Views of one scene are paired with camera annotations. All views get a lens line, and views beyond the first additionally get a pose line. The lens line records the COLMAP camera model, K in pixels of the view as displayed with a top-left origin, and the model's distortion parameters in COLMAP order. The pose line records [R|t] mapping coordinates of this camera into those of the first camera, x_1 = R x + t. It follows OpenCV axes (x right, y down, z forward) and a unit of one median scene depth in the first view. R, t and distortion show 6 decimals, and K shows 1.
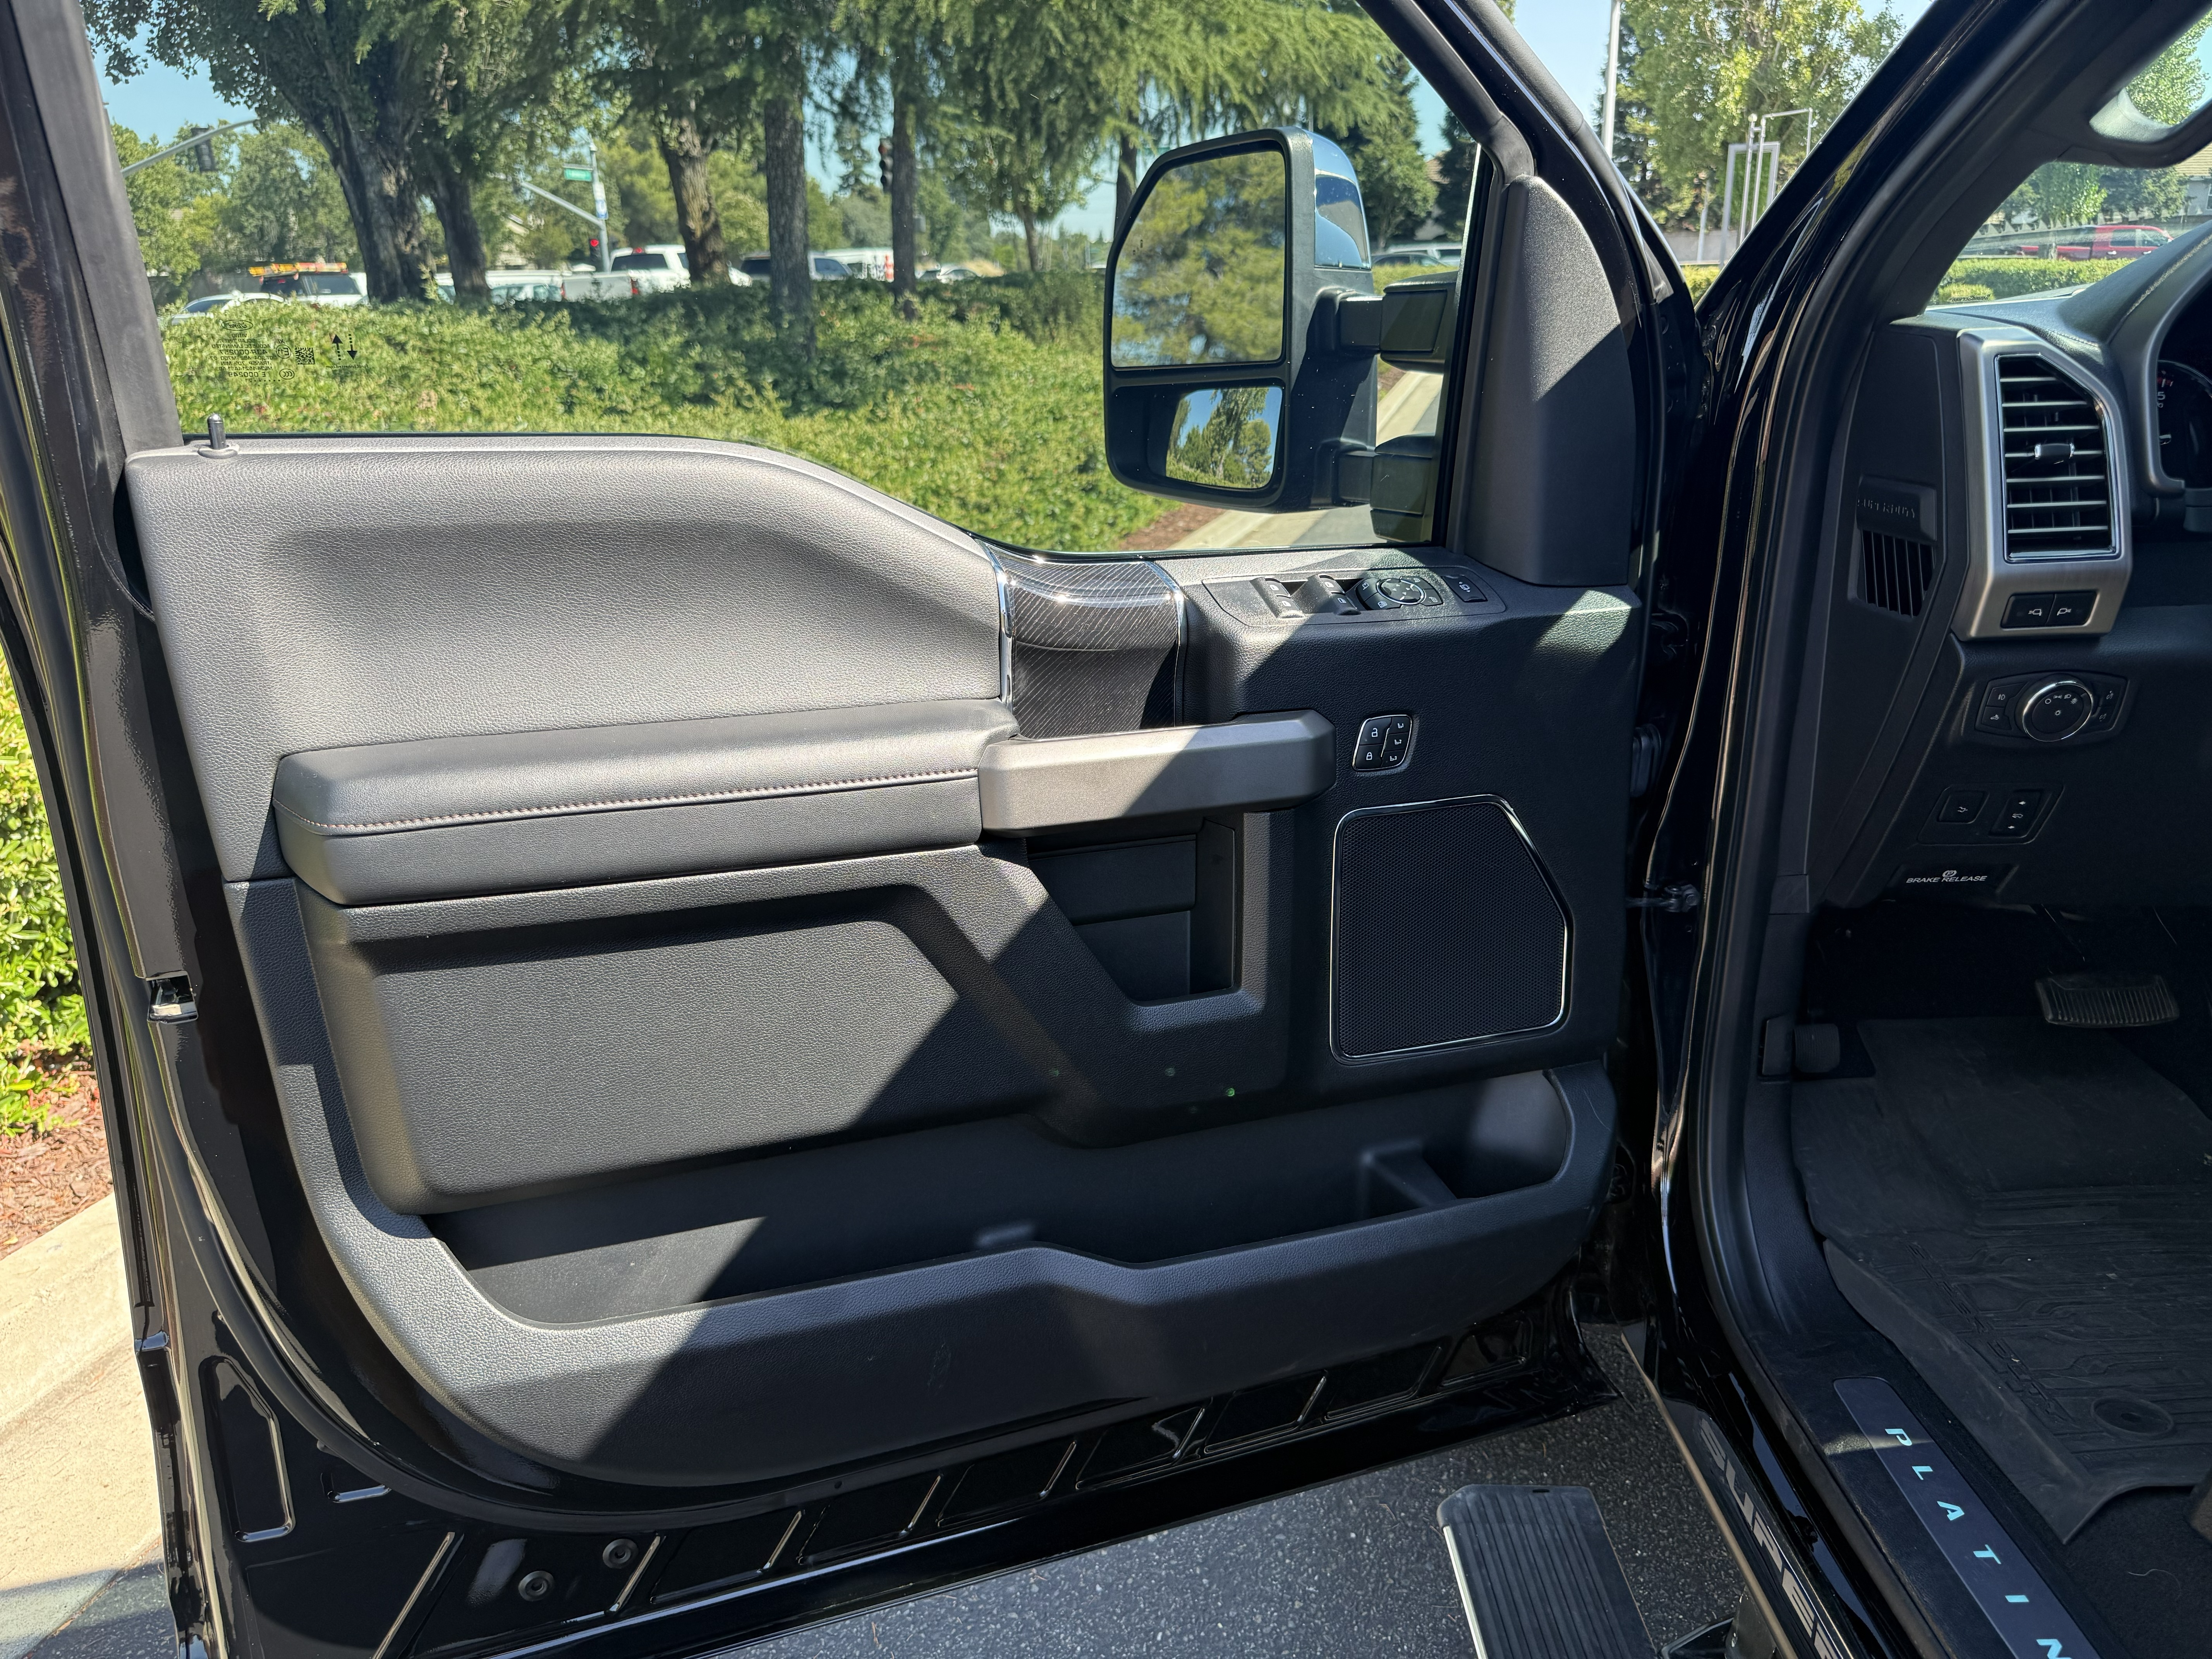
lens RADIAL K [[1551.5, 0, 1106.0], [0, 1551.5, 829.5], [0, 0, 1]] dist [0.007449, 0.001018]
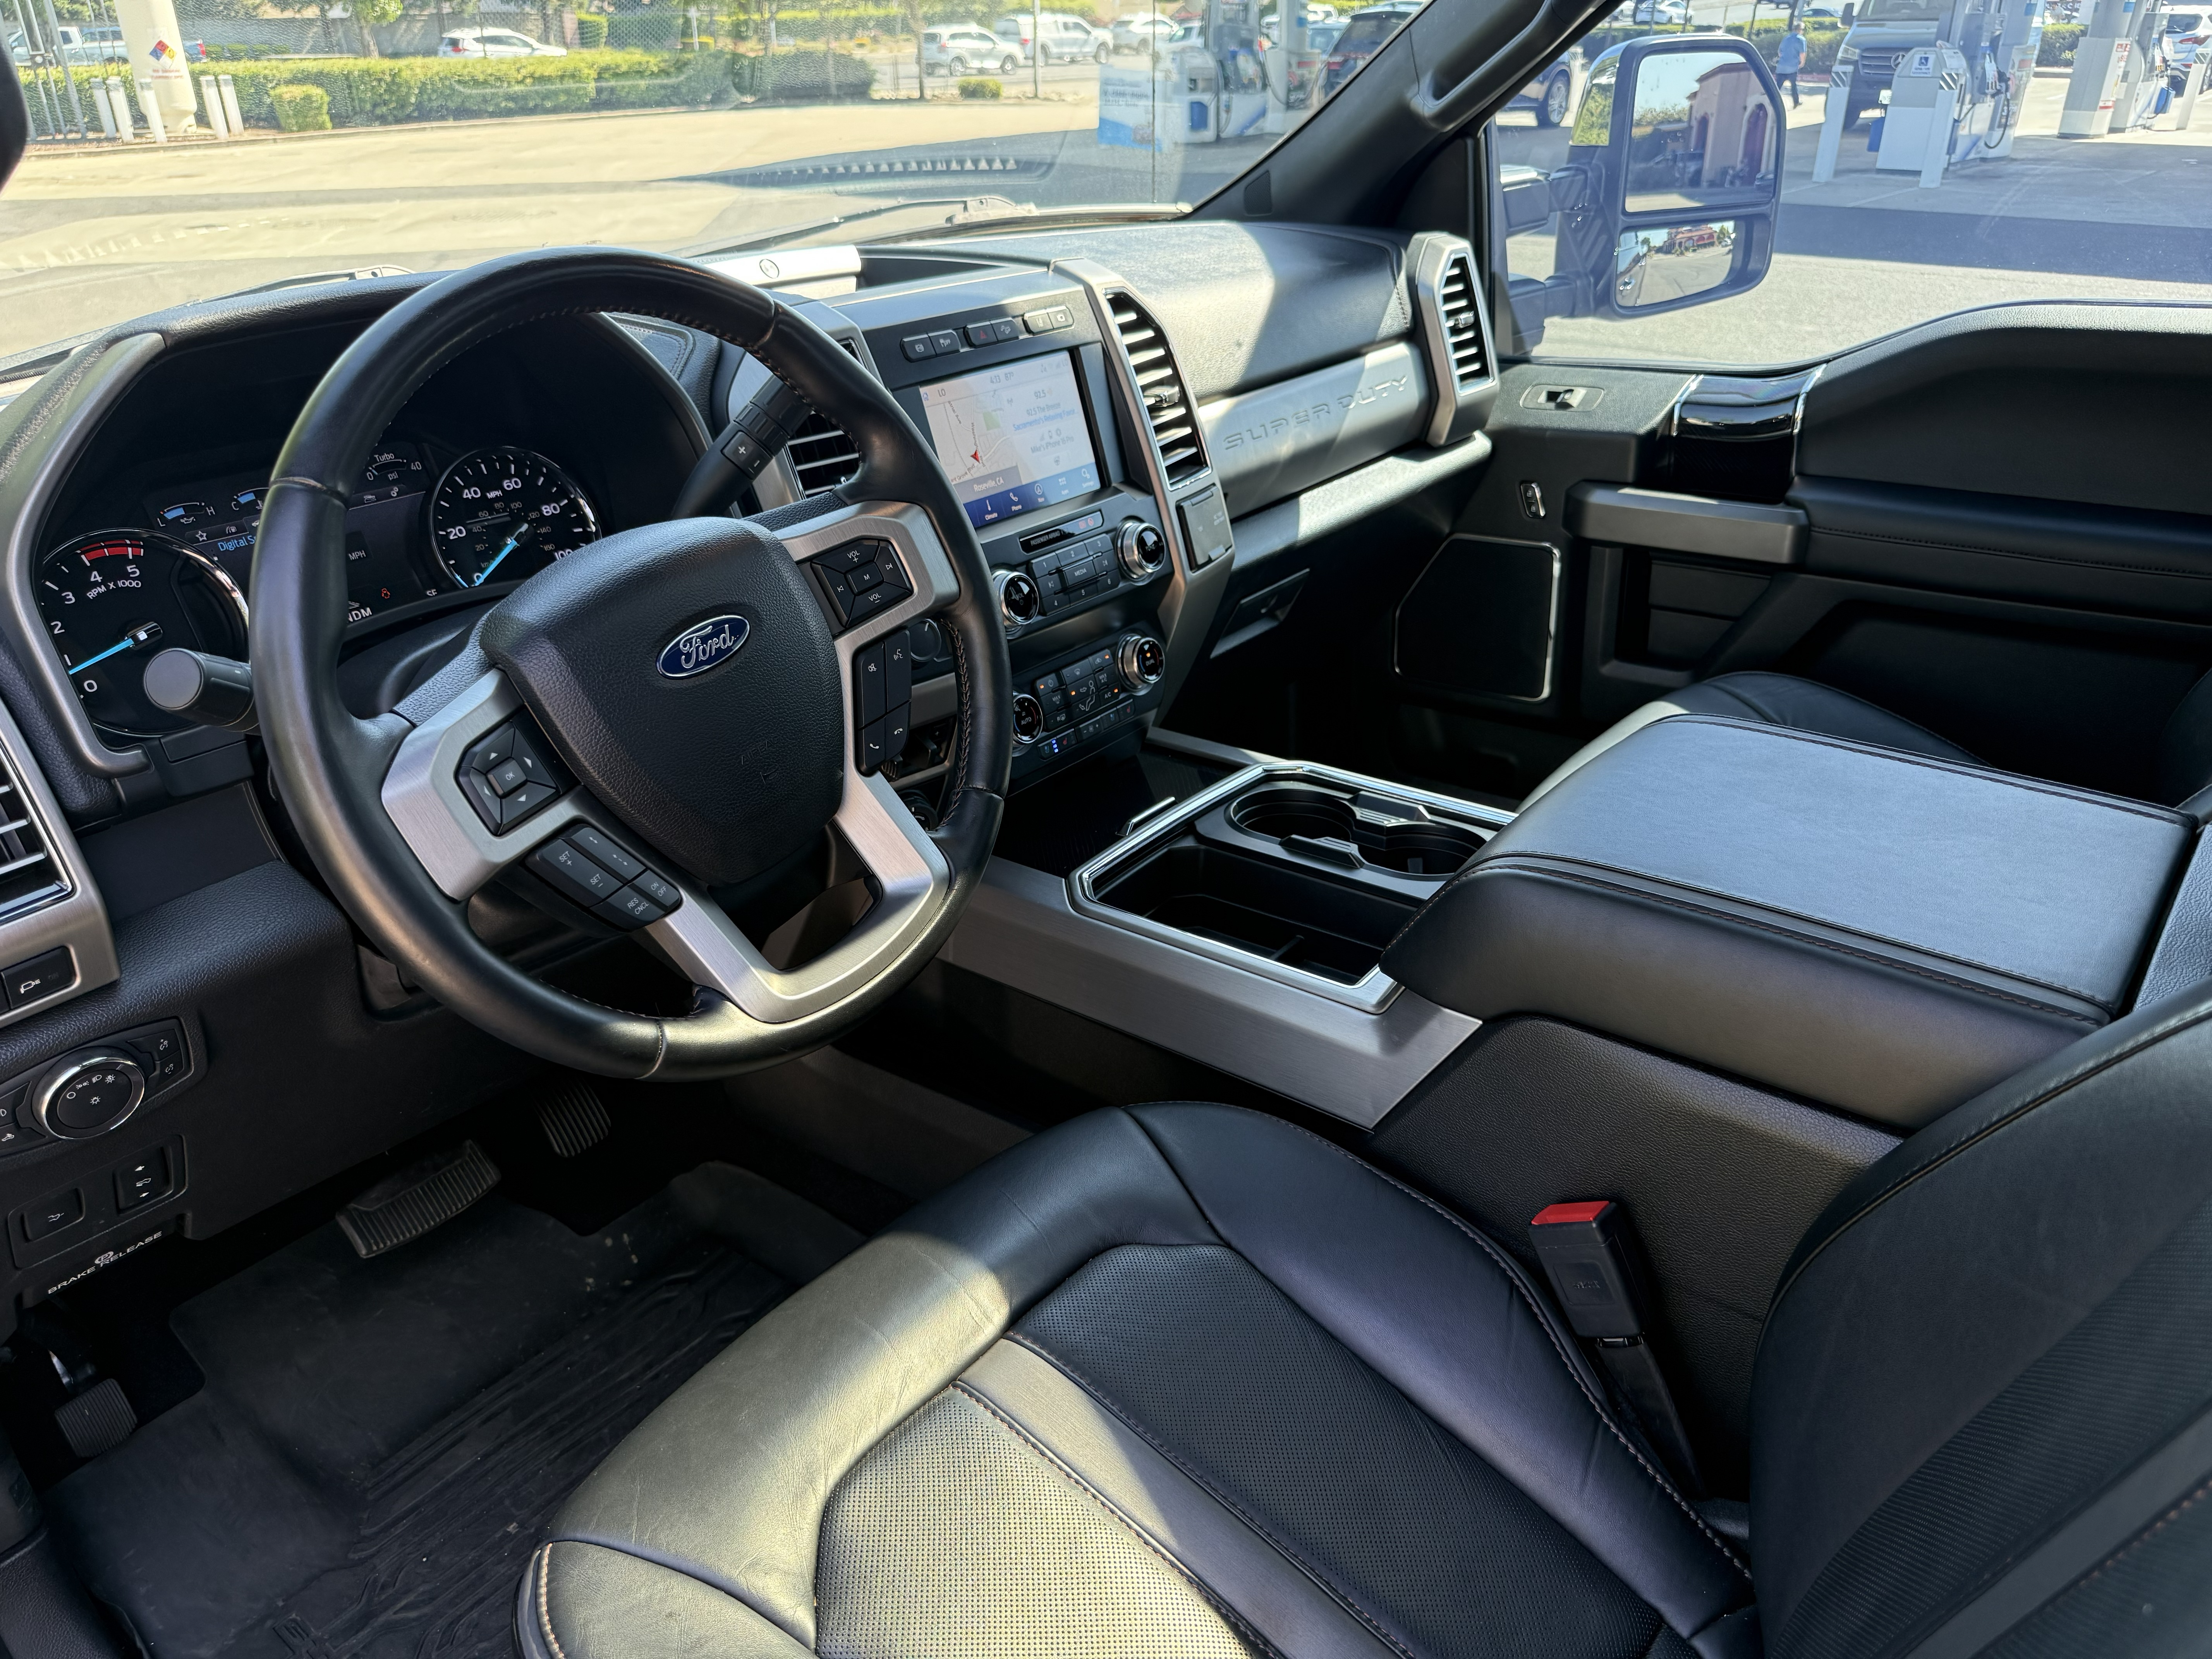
lens RADIAL K [[1551.5, 0, 1106.0], [0, 1551.5, 829.5], [0, 0, 1]] dist [0.007449, 0.001018]
pose [[0.620519, -0.338059, 0.707582, 0.404380], [0.249668, 0.940522, 0.230402, -0.223487], [-0.743385, 0.033691, 0.668014, 0.159858]]
